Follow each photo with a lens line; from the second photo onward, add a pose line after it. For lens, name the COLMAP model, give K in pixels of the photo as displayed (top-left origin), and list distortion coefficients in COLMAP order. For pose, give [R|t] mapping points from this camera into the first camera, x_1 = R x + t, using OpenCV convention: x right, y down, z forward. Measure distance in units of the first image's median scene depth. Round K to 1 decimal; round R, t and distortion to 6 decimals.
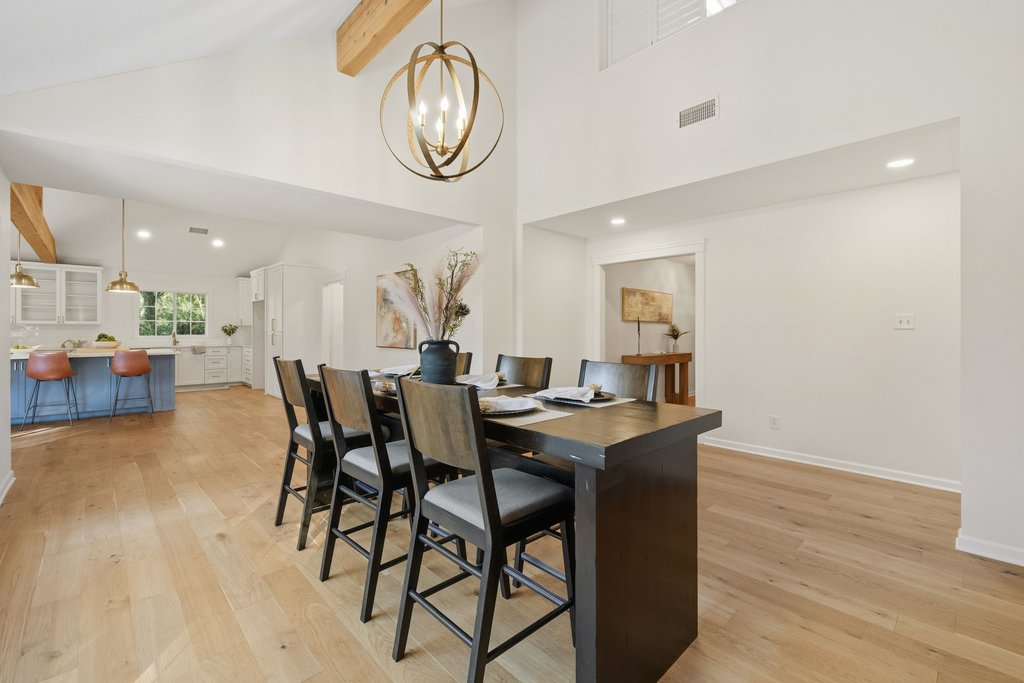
lens RADIAL K [[446.1, 0, 515.9], [0, 446.1, 329.3], [0, 0, 1]] dist [0.001609, 0.000466]
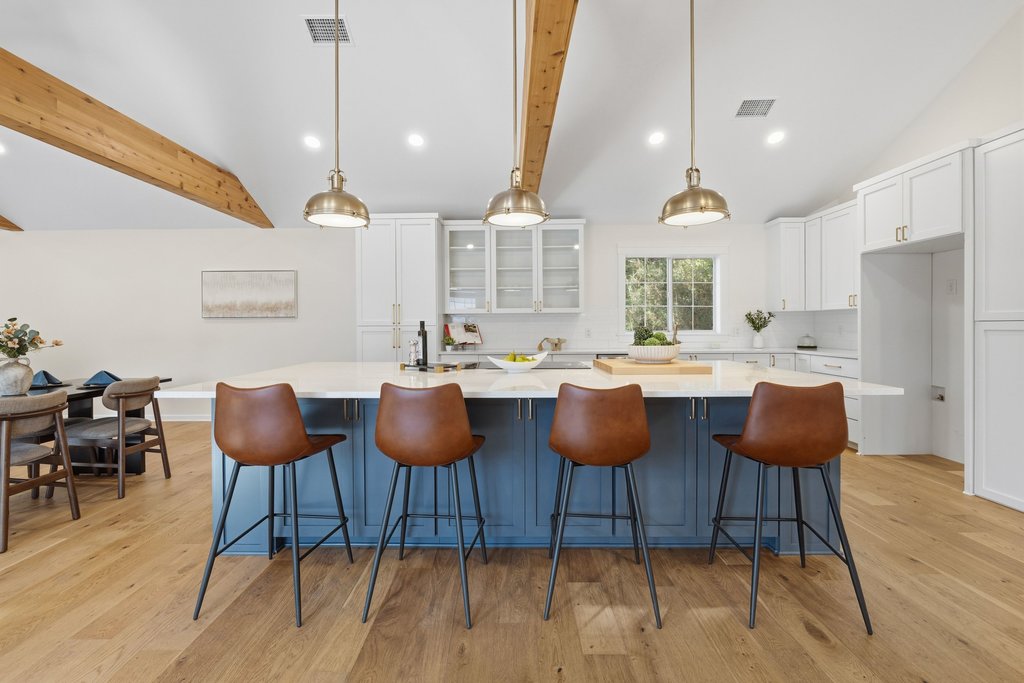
lens RADIAL K [[446.1, 0, 515.9], [0, 446.1, 329.3], [0, 0, 1]] dist [0.001609, 0.000466]
pose [[0.744717, -0.004004, -0.667368, -0.648932], [0.010638, 0.999926, 0.005872, 0.007386], [0.667296, -0.011472, 0.744705, 0.532901]]
